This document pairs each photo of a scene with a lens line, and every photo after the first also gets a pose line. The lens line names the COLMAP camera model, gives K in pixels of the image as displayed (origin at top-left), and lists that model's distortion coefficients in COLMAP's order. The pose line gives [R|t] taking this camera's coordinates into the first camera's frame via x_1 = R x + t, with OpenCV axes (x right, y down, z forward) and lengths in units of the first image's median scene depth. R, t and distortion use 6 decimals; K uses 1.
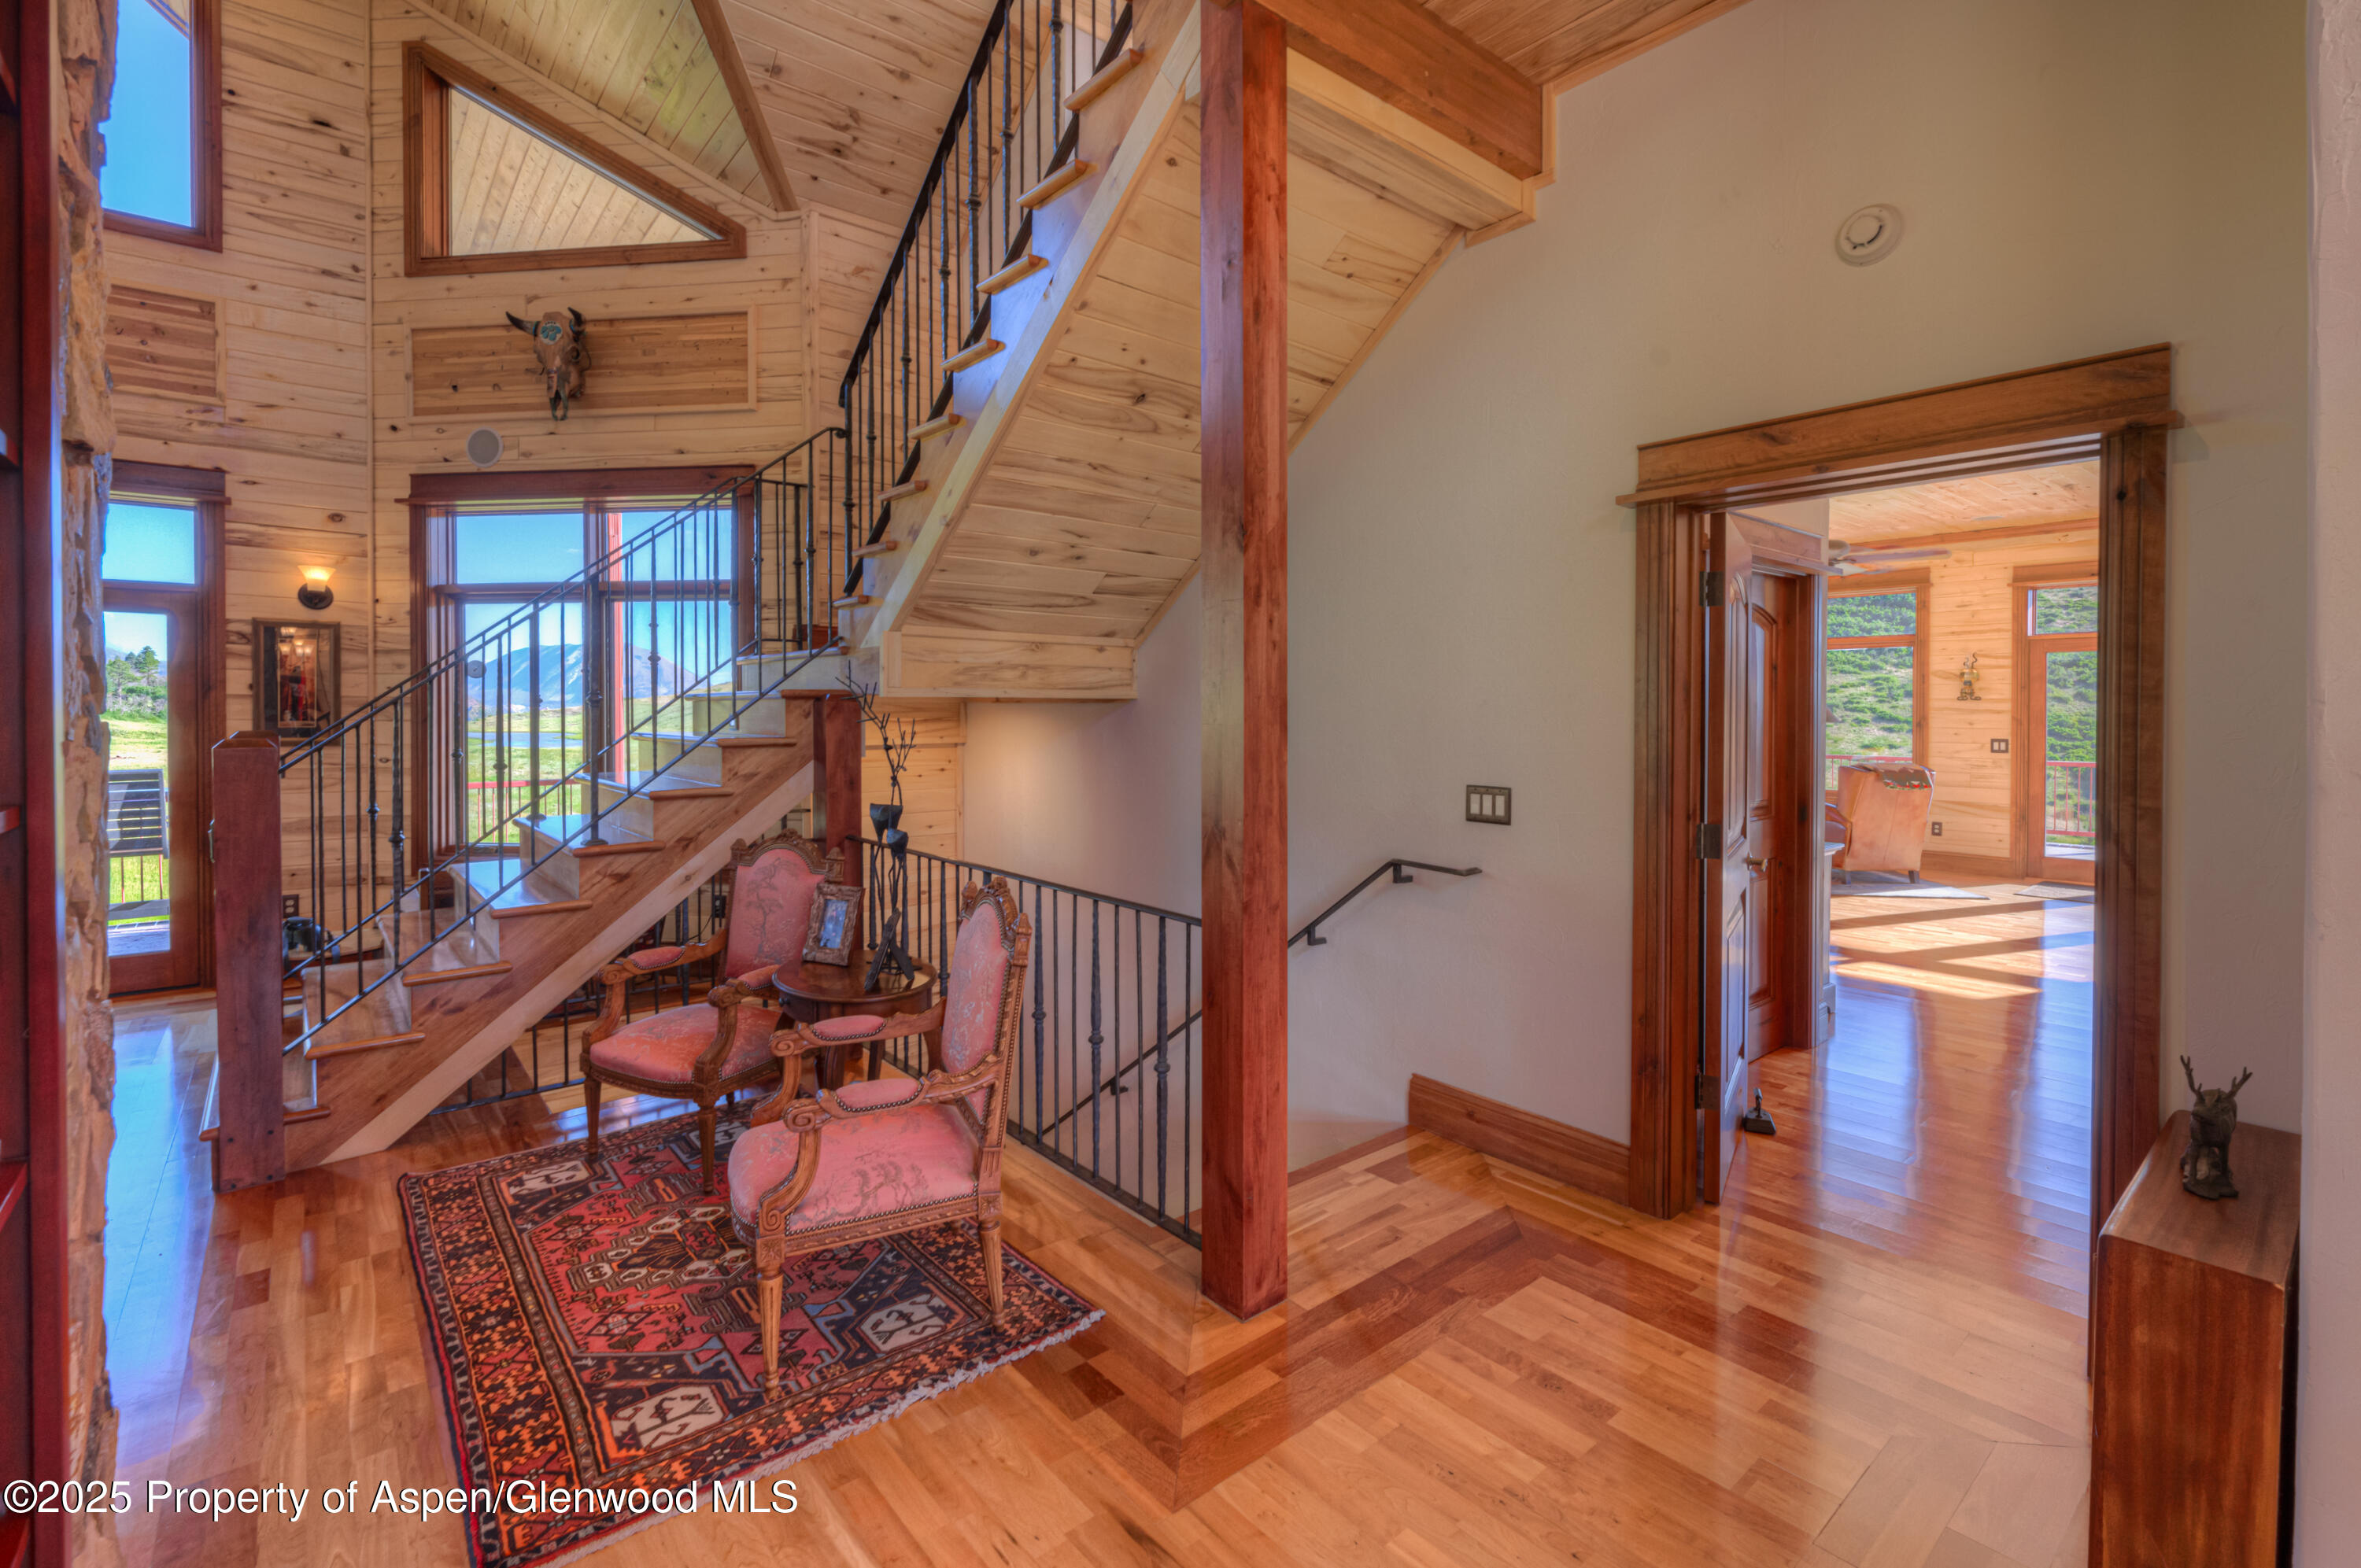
lens RADIAL K [[1043.3, 0, 1167.5], [0, 1043.3, 720.1], [0, 0, 1]] dist [0.005334, 0.000287]
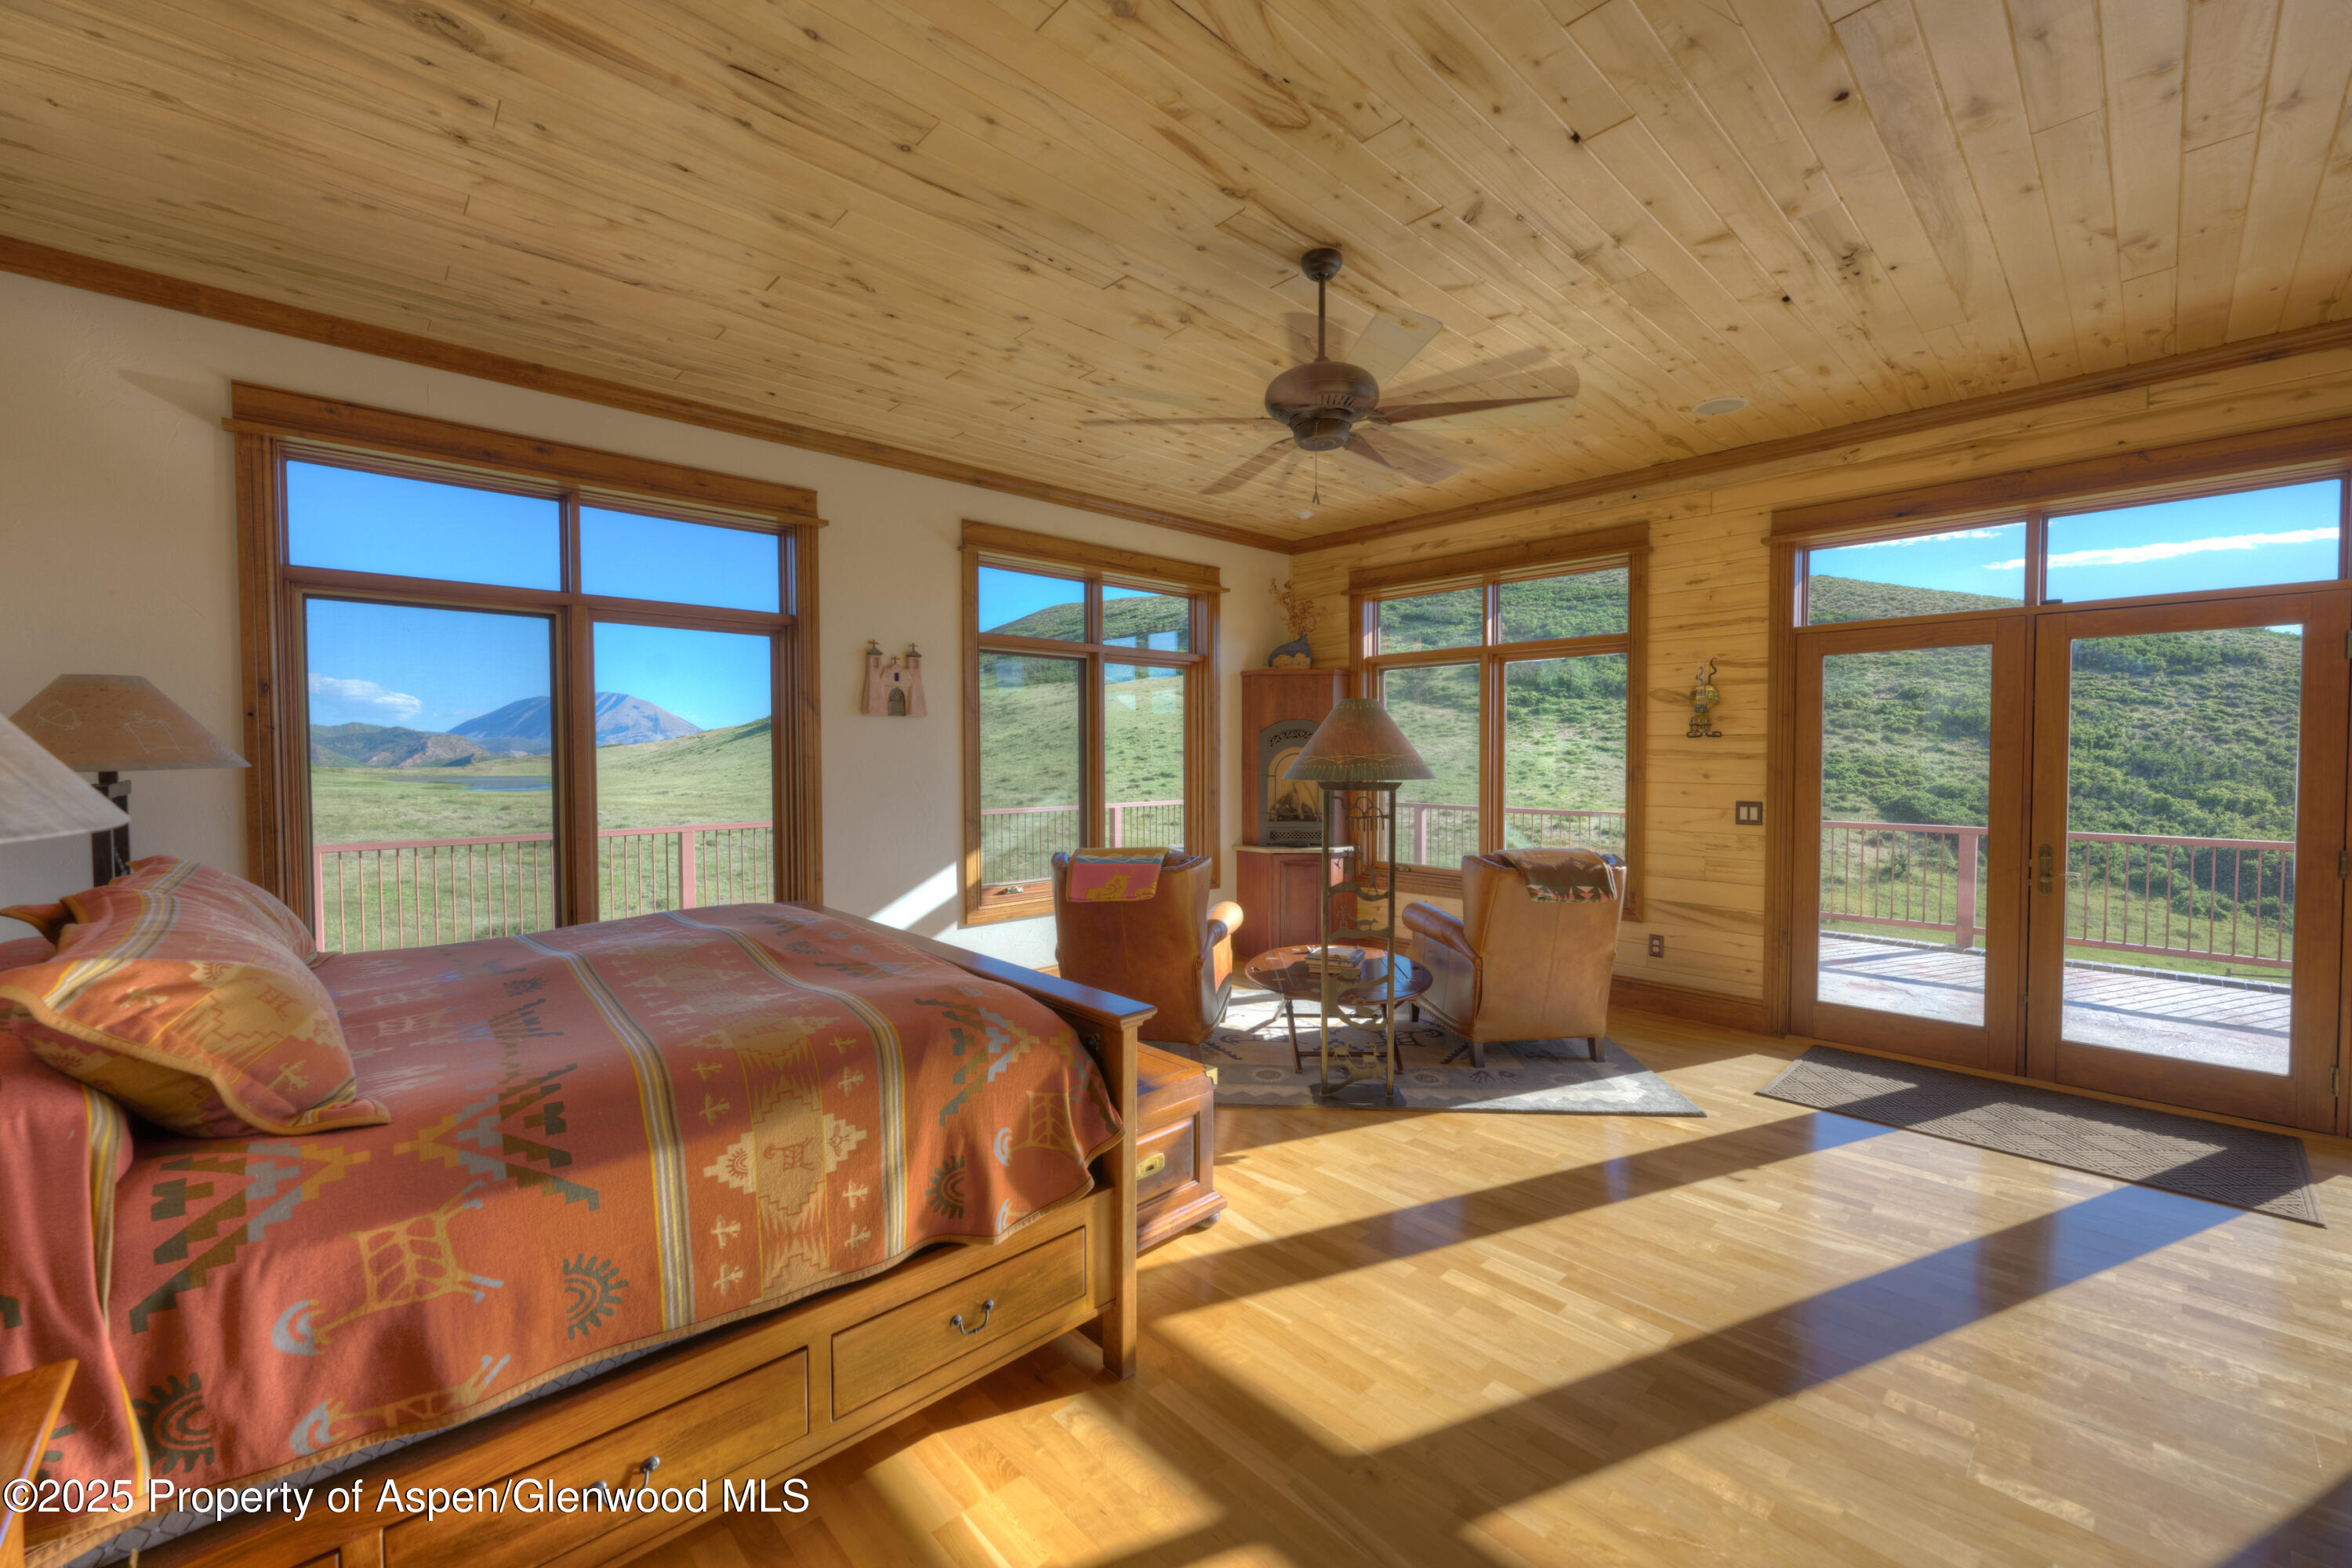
lens RADIAL K [[924.5, 0, 1184.1], [0, 924.5, 777.8], [0, 0, 1]] dist [-0.000771, 0.000243]
pose [[0.997766, -0.001945, 0.066779, 0.432105], [0.000649, 0.999811, 0.019424, -0.006196], [-0.066804, -0.019338, 0.997579, 0.488497]]
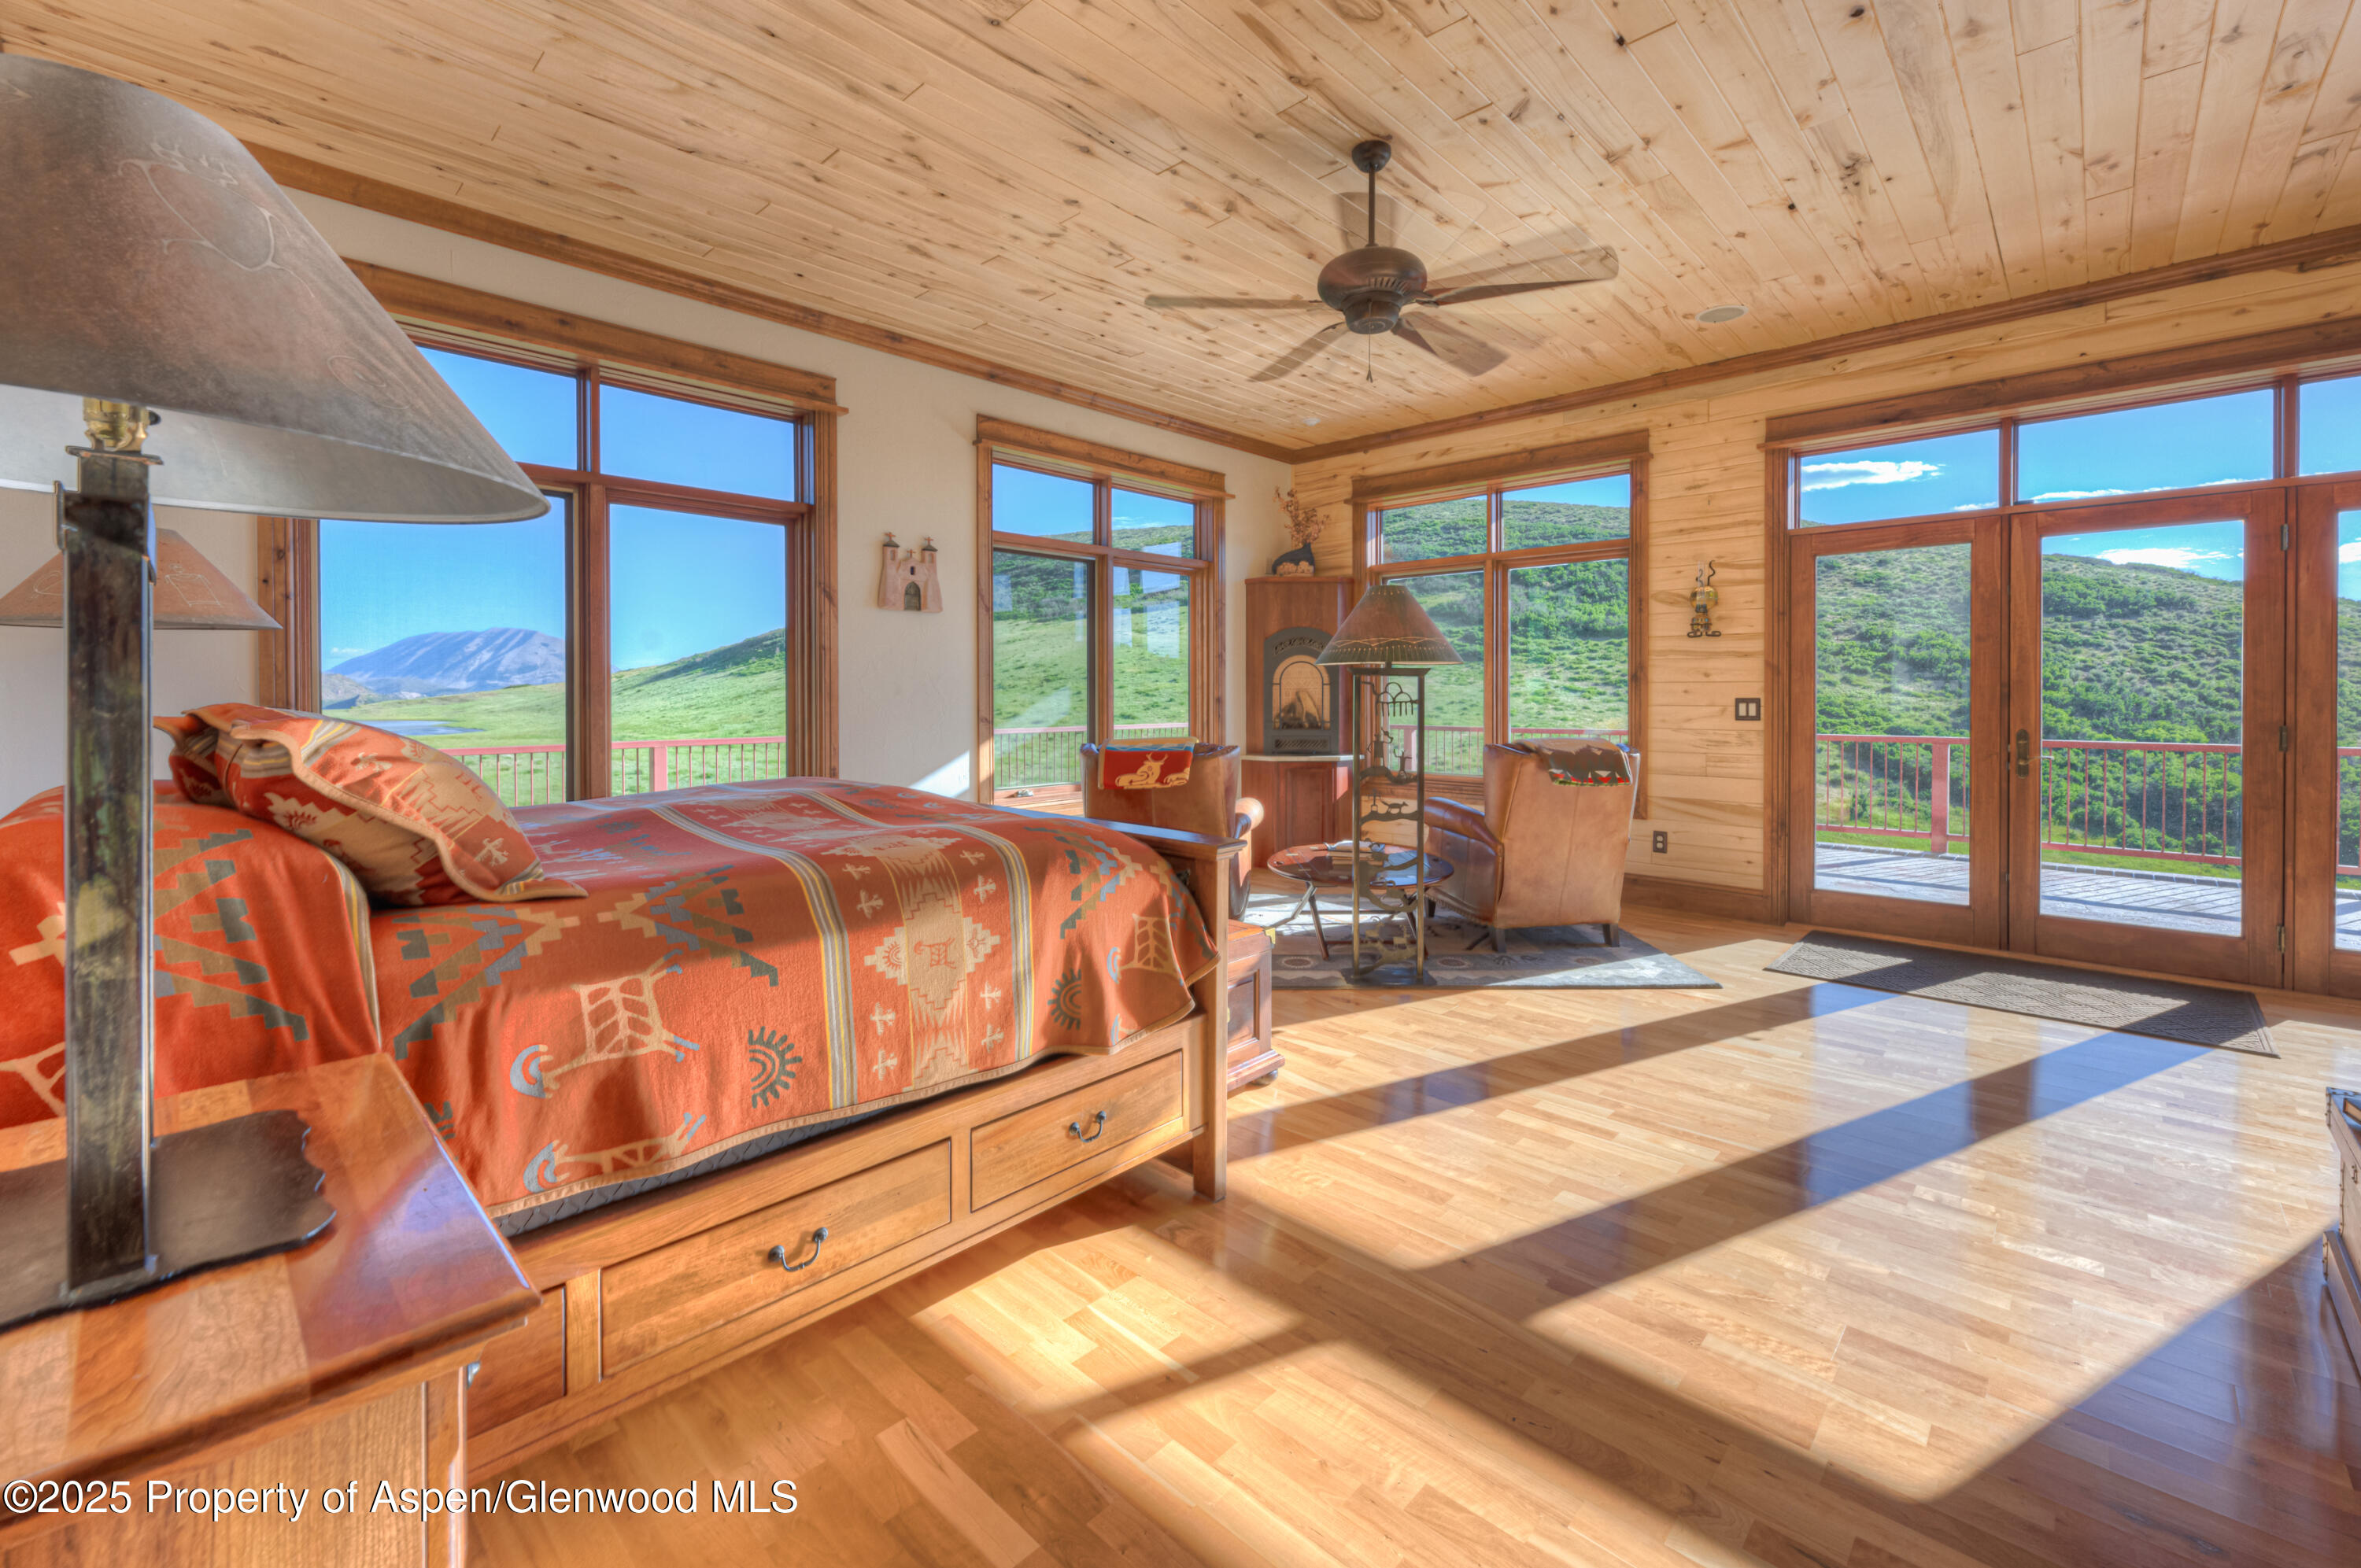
lens RADIAL K [[968.0, 0, 1205.3], [0, 968.0, 704.3], [0, 0, 1]] dist [0.001033, -0.000285]
pose [[0.991133, -0.002137, 0.132853, 0.395356], [0.002062, 0.999998, 0.000705, 0.020254], [-0.132854, -0.000424, 0.991136, 0.468165]]
